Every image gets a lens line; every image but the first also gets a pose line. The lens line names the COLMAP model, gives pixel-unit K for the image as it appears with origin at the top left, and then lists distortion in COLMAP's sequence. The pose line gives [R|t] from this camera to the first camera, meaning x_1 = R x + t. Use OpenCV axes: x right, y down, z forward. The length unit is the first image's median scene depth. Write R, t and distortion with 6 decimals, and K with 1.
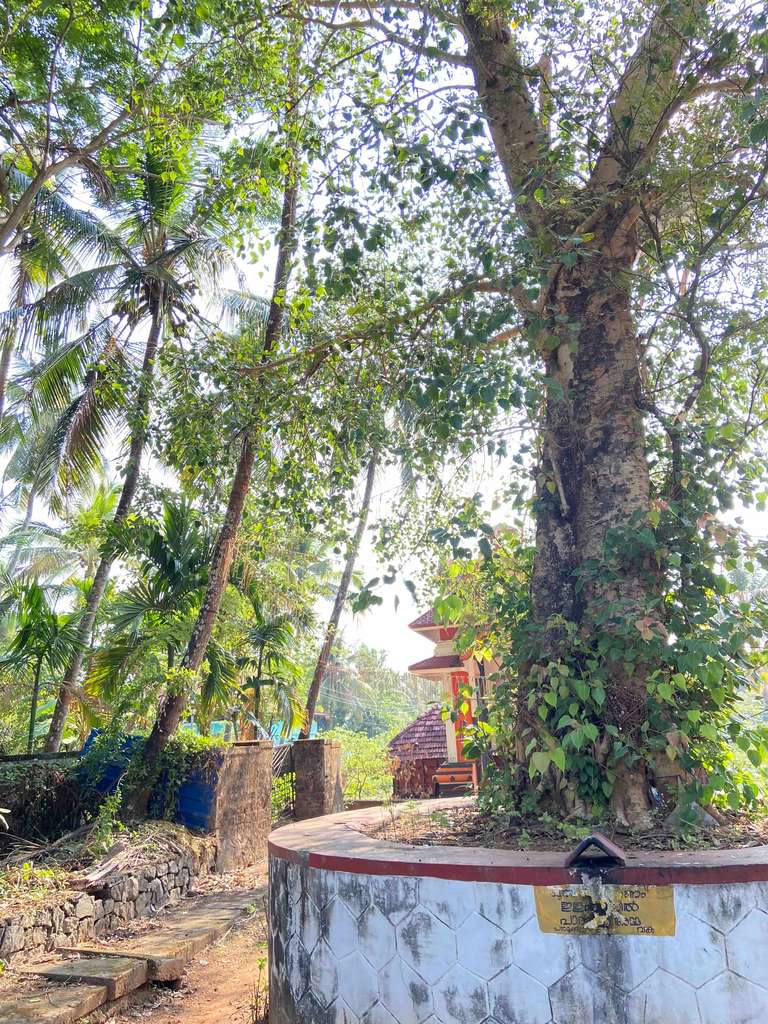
lens RADIAL K [[763.8, 0, 386.1], [0, 763.8, 516.5], [0, 0, 1]] dist [0.137119, -0.176997]
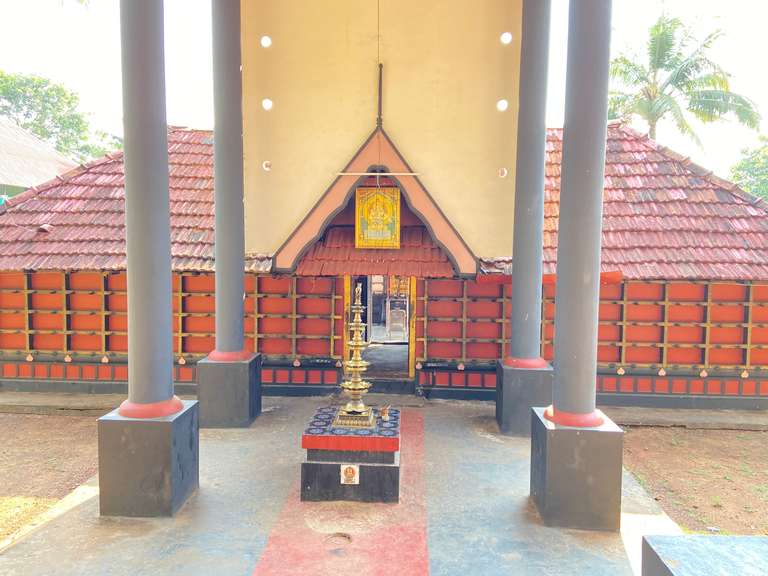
lens RADIAL K [[574.4, 0, 388.3], [0, 574.4, 283.4], [0, 0, 1]] dist [0.131718, -0.172666]
pose [[0.972806, 0.051454, 0.225832, 1.001221], [-0.125853, 0.935948, 0.328880, 1.585855], [-0.194445, -0.348358, 0.916972, 5.387180]]
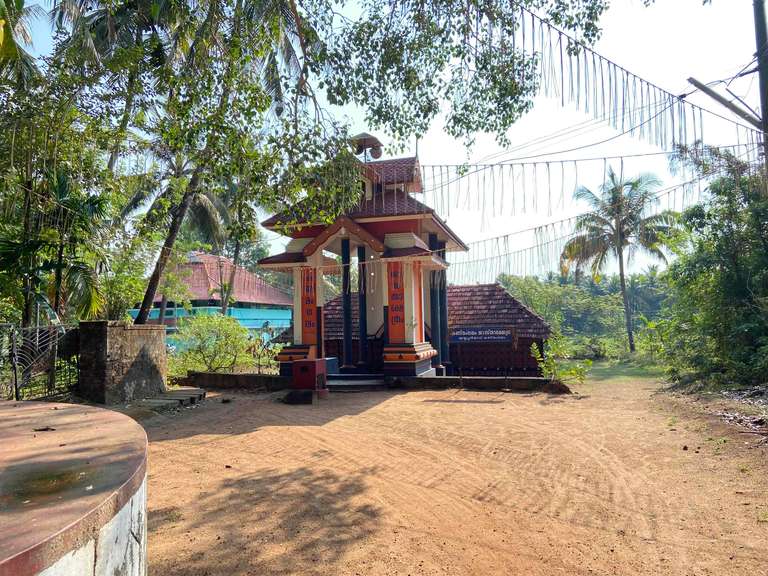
lens RADIAL K [[574.0, 0, 377.0], [0, 574.0, 286.4], [0, 0, 1]] dist [0.131664, -0.166064]
pose [[0.999402, 0.032622, -0.011436, 1.134387], [-0.029448, 0.976692, 0.212618, 0.286925], [0.018106, -0.212154, 0.977069, 1.086623]]
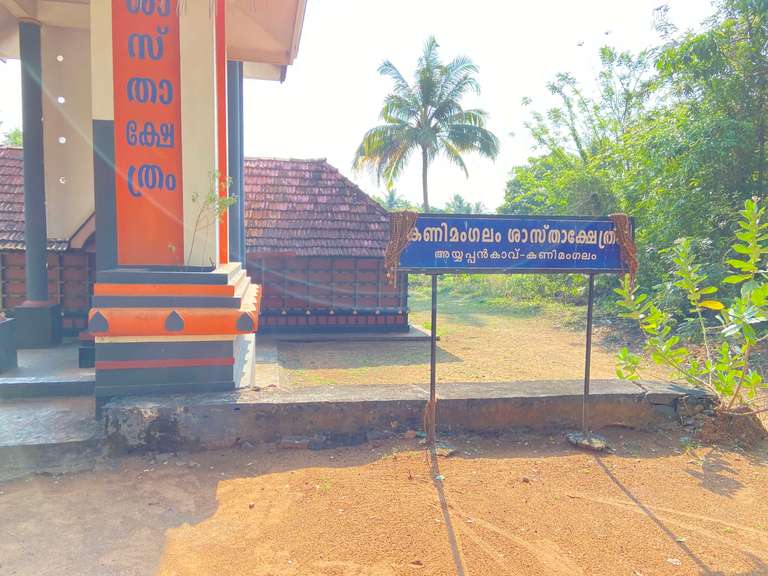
lens RADIAL K [[572.9, 0, 391.6], [0, 572.9, 294.8], [0, 0, 1]] dist [0.137119, -0.176997]
pose [[0.885901, 0.033482, 0.462665, 1.136658], [-0.194305, 0.932460, 0.304572, 1.229889], [-0.421218, -0.359719, 0.832573, 4.043745]]
